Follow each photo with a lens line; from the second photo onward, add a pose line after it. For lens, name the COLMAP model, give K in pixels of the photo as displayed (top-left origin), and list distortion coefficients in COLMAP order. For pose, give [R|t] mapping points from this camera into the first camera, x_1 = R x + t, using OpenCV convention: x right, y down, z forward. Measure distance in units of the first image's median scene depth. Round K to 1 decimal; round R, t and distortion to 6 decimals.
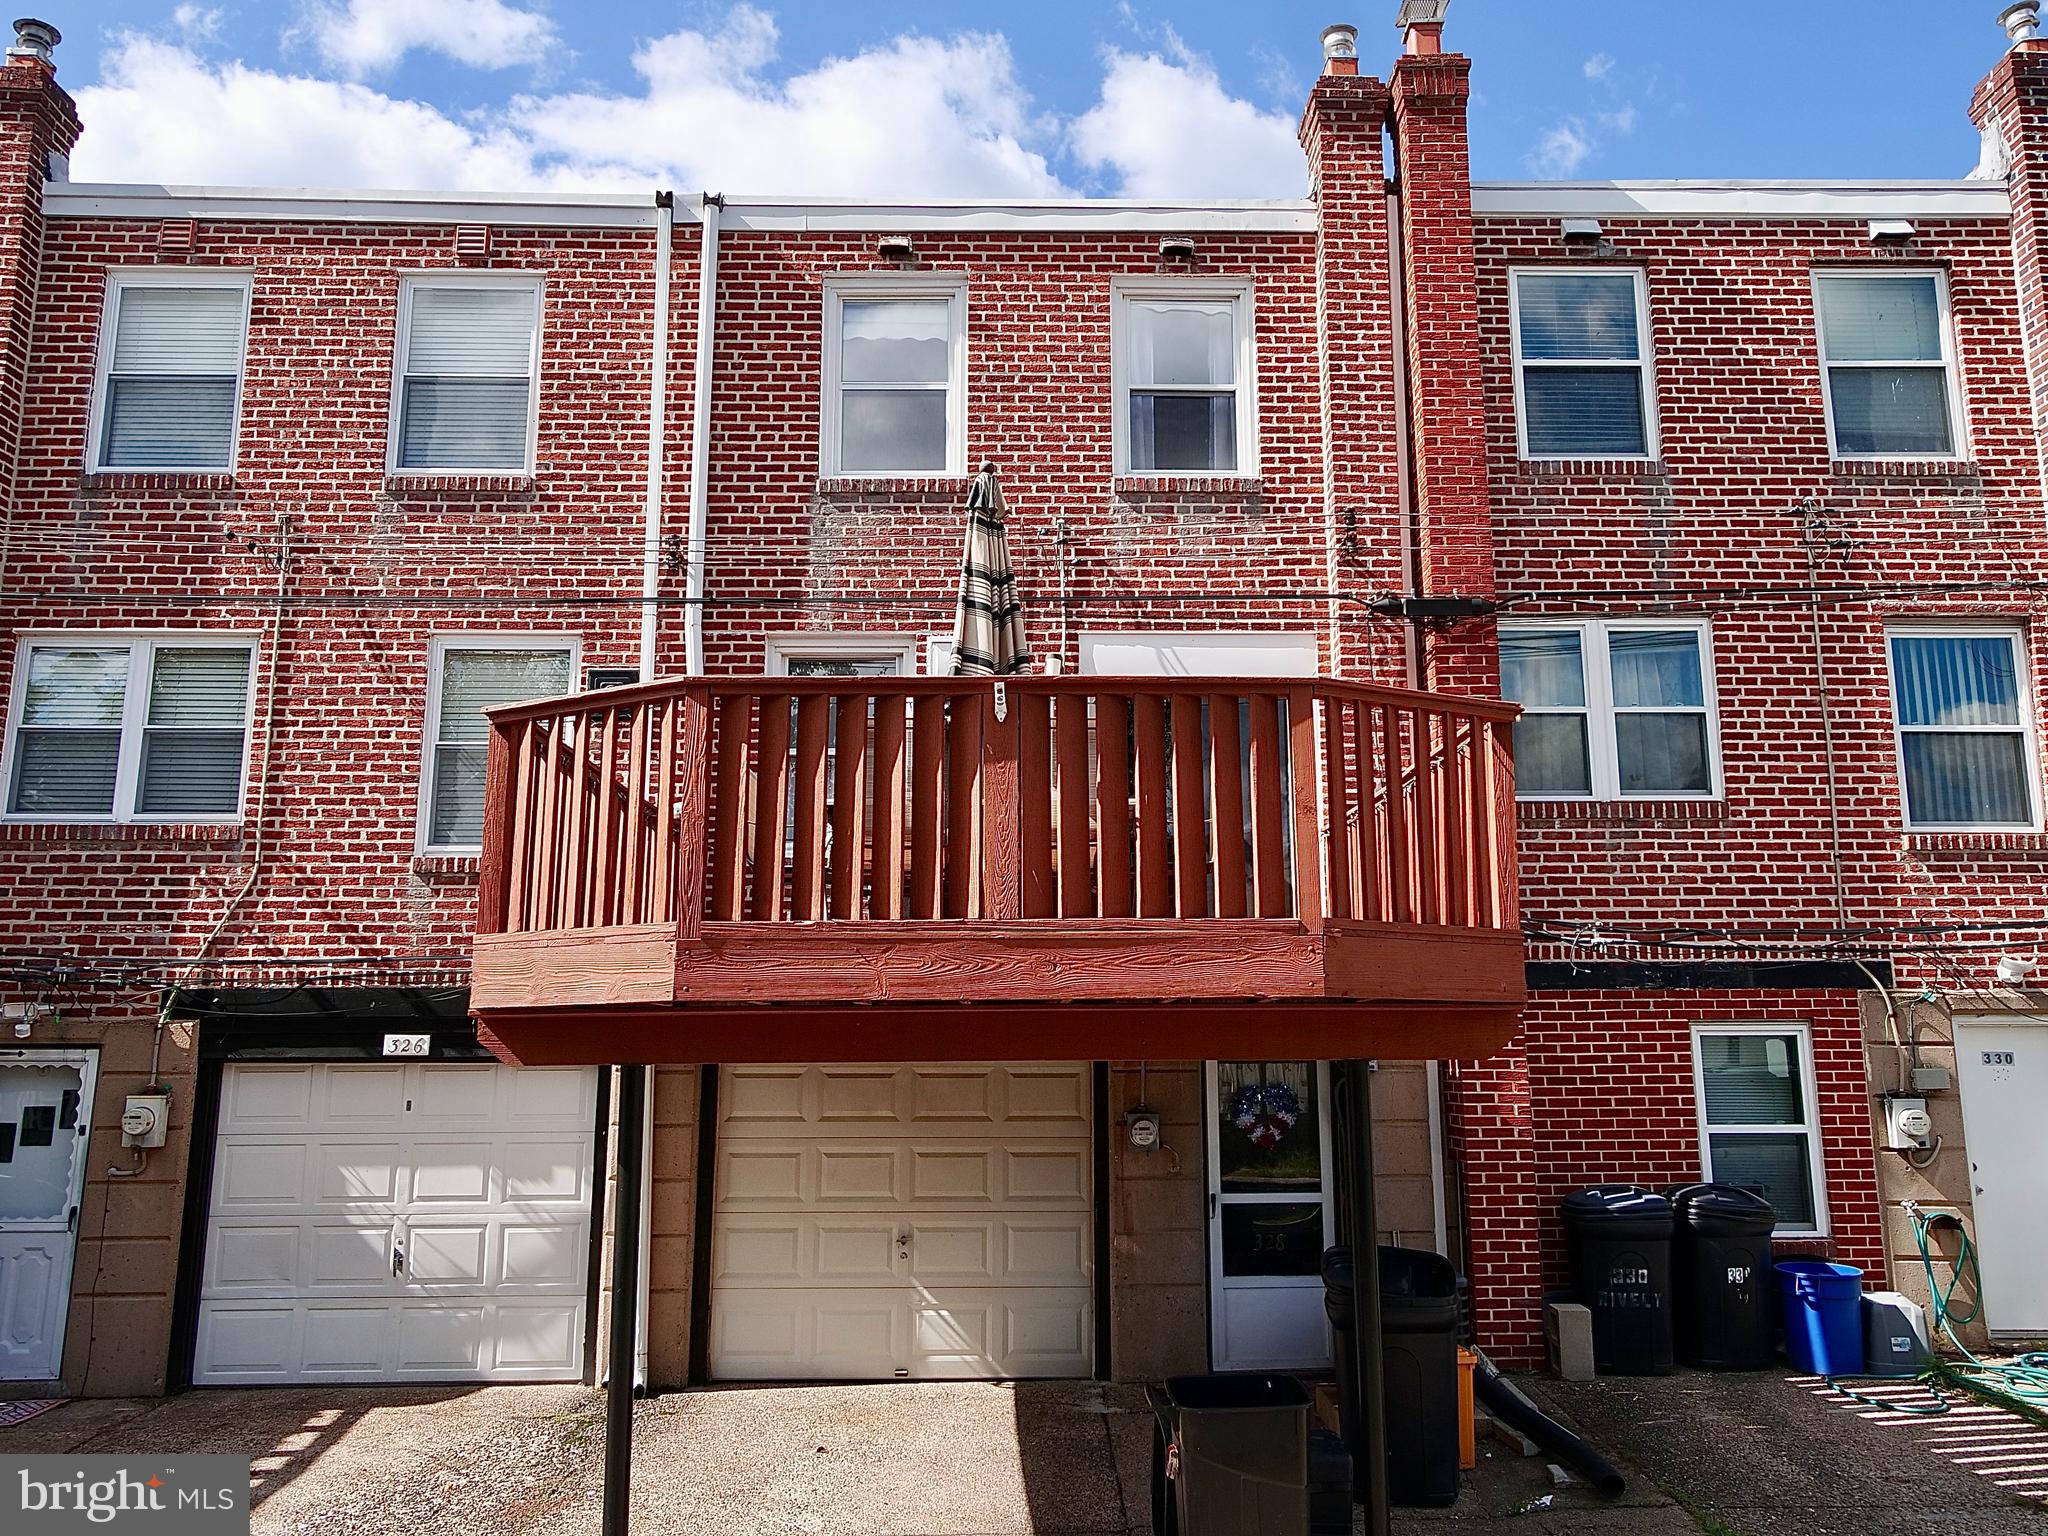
lens RADIAL K [[1689.5, 0, 949.3], [0, 1689.5, 746.5], [0, 0, 1]] dist [0.009975, -0.002370]
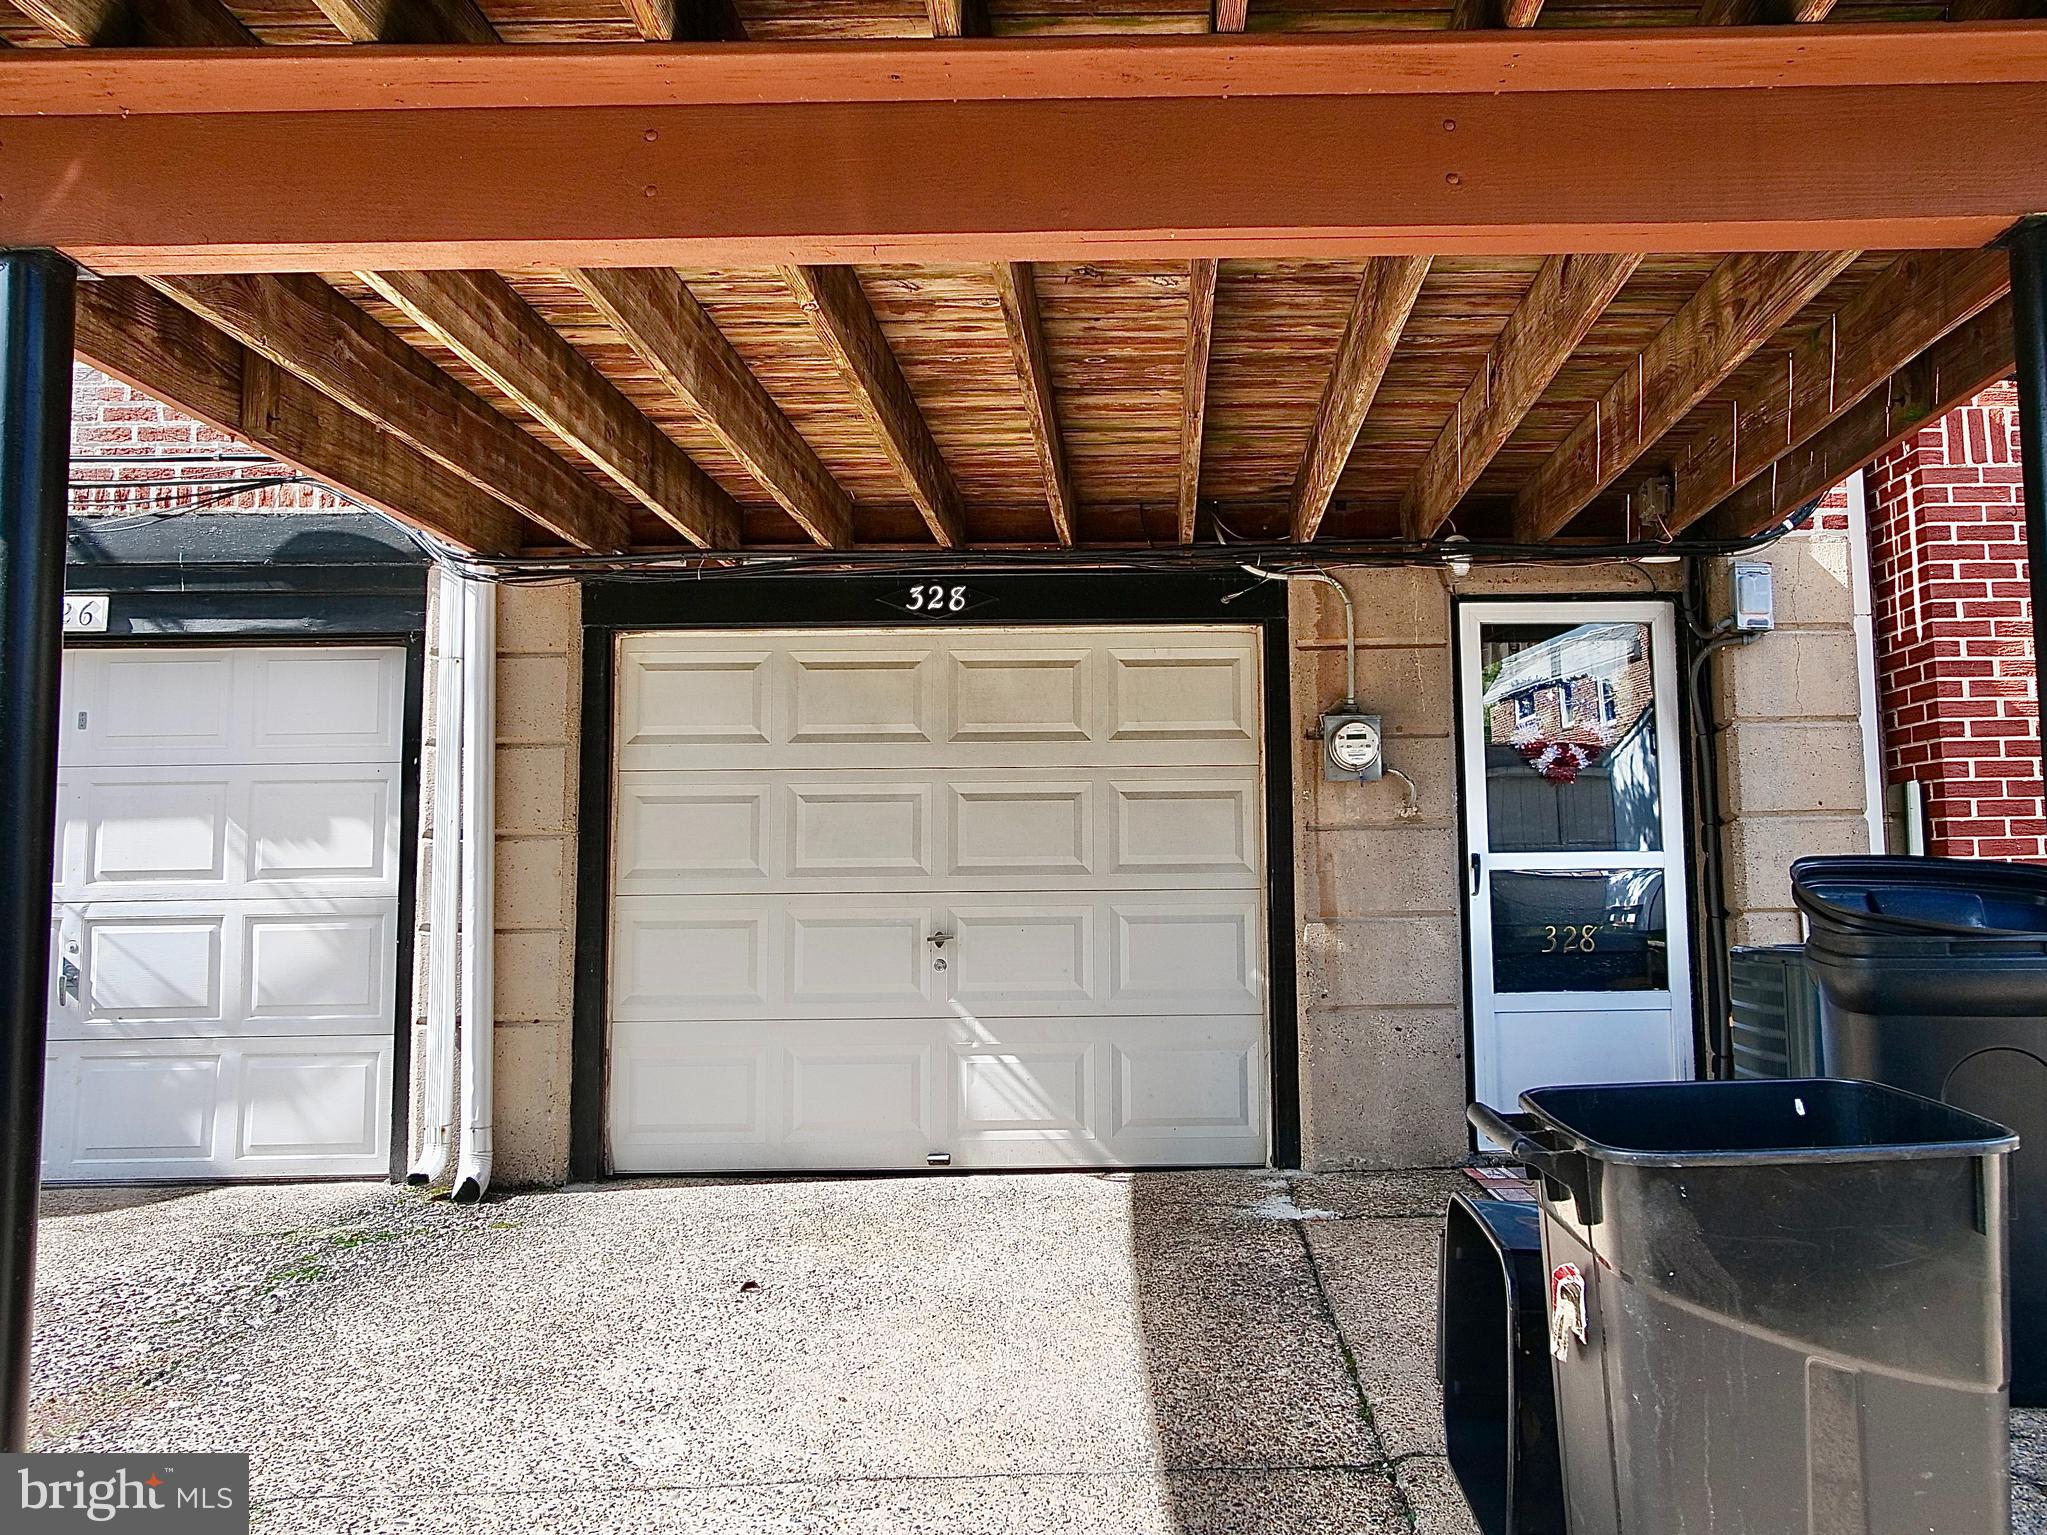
lens RADIAL K [[1688.7, 0, 1028.8], [0, 1688.7, 764.2], [0, 0, 1]] dist [0.009975, -0.002370]
pose [[0.999411, -0.015725, -0.030517, 0.022776], [0.018501, 0.995502, 0.092915, 0.180406], [0.028918, -0.093425, 0.995206, 0.432278]]
